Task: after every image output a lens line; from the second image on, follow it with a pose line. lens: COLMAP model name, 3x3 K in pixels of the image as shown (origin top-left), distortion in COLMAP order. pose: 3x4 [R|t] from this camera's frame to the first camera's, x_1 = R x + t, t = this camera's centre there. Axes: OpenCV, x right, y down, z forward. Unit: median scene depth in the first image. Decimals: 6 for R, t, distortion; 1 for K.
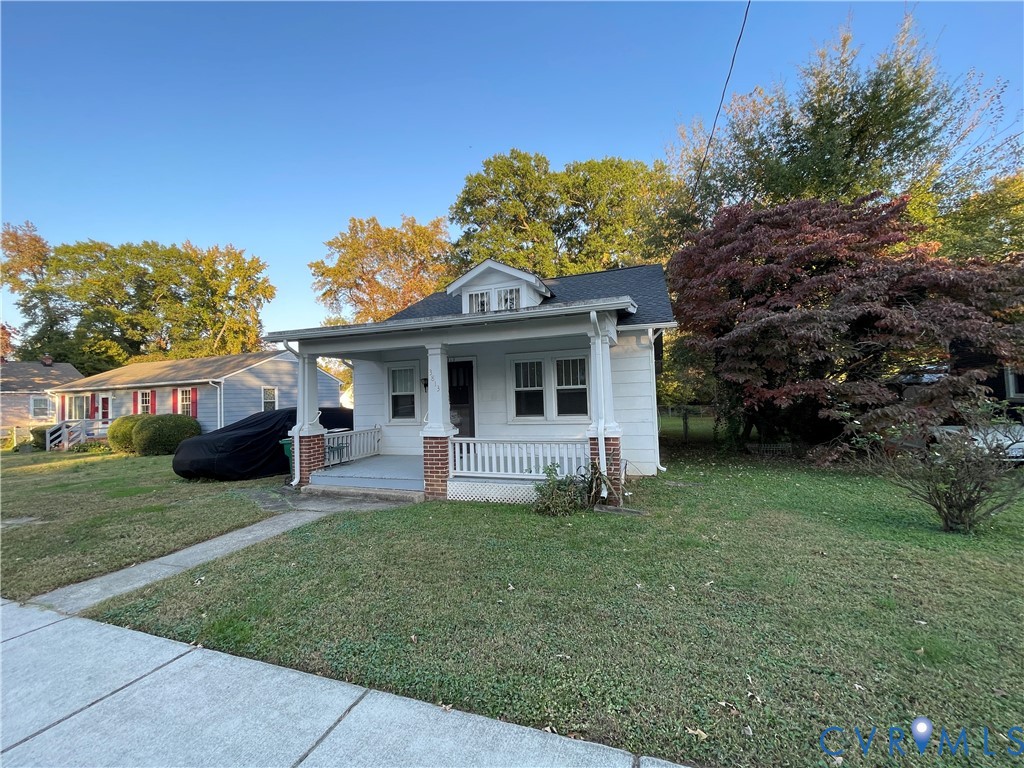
lens RADIAL K [[414.5, 0, 509.0], [0, 414.5, 382.4], [0, 0, 1]] dist [-0.004825, 0.001192]
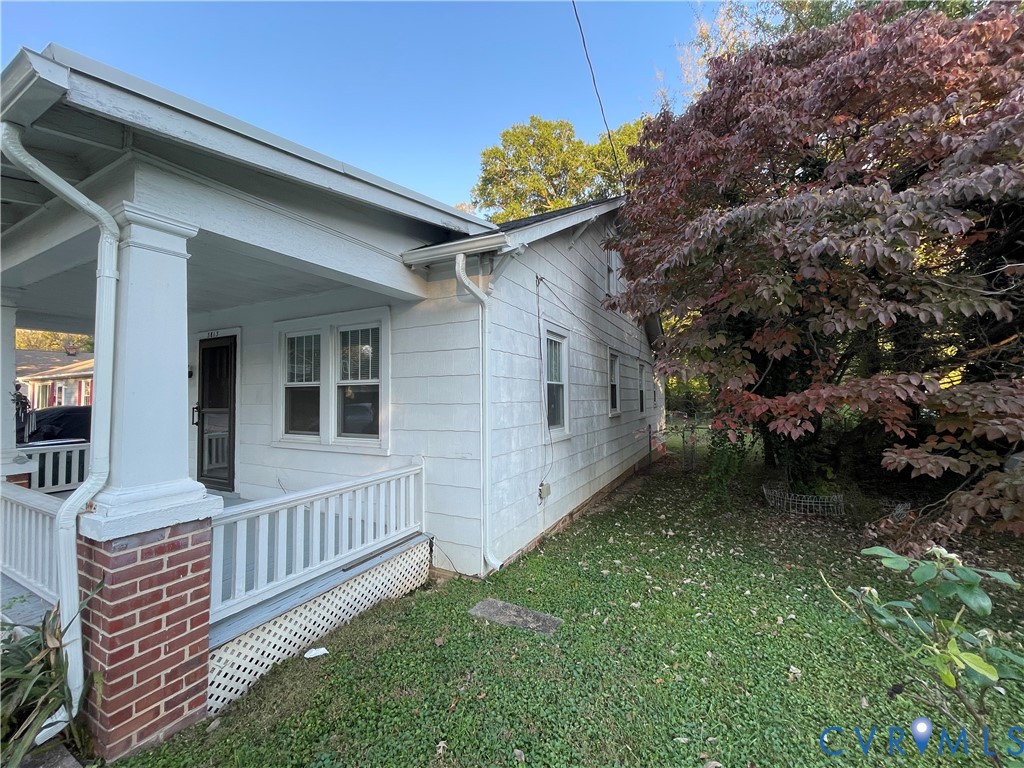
lens RADIAL K [[414.5, 0, 509.2], [0, 414.5, 381.5], [0, 0, 1]] dist [-0.004825, 0.001192]
pose [[0.989450, 0.020258, -0.143451, 0.359822], [-0.020172, 0.999794, 0.002052, 0.004753], [0.143463, 0.000863, 0.989655, 0.442630]]
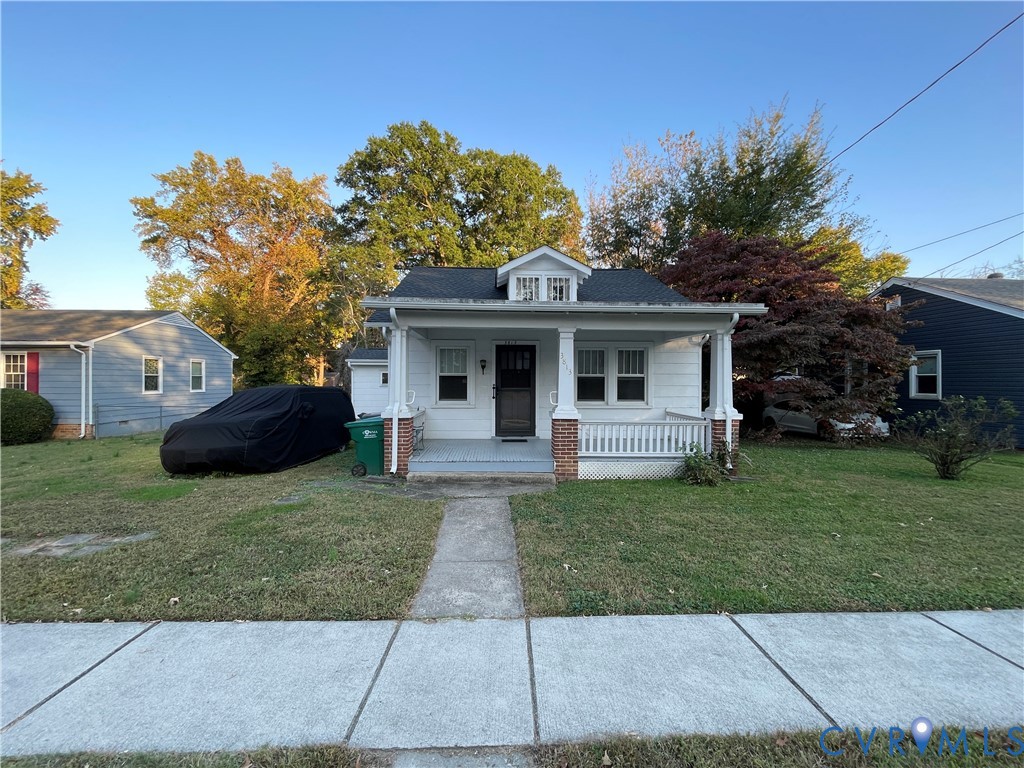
lens RADIAL K [[414.5, 0, 509.0], [0, 414.5, 383.1], [0, 0, 1]] dist [-0.004825, 0.001192]
pose [[0.931308, 0.035328, 0.362516, -0.481149], [-0.047765, 0.998536, 0.025399, 0.016782], [-0.361088, -0.040970, 0.931631, 0.073624]]
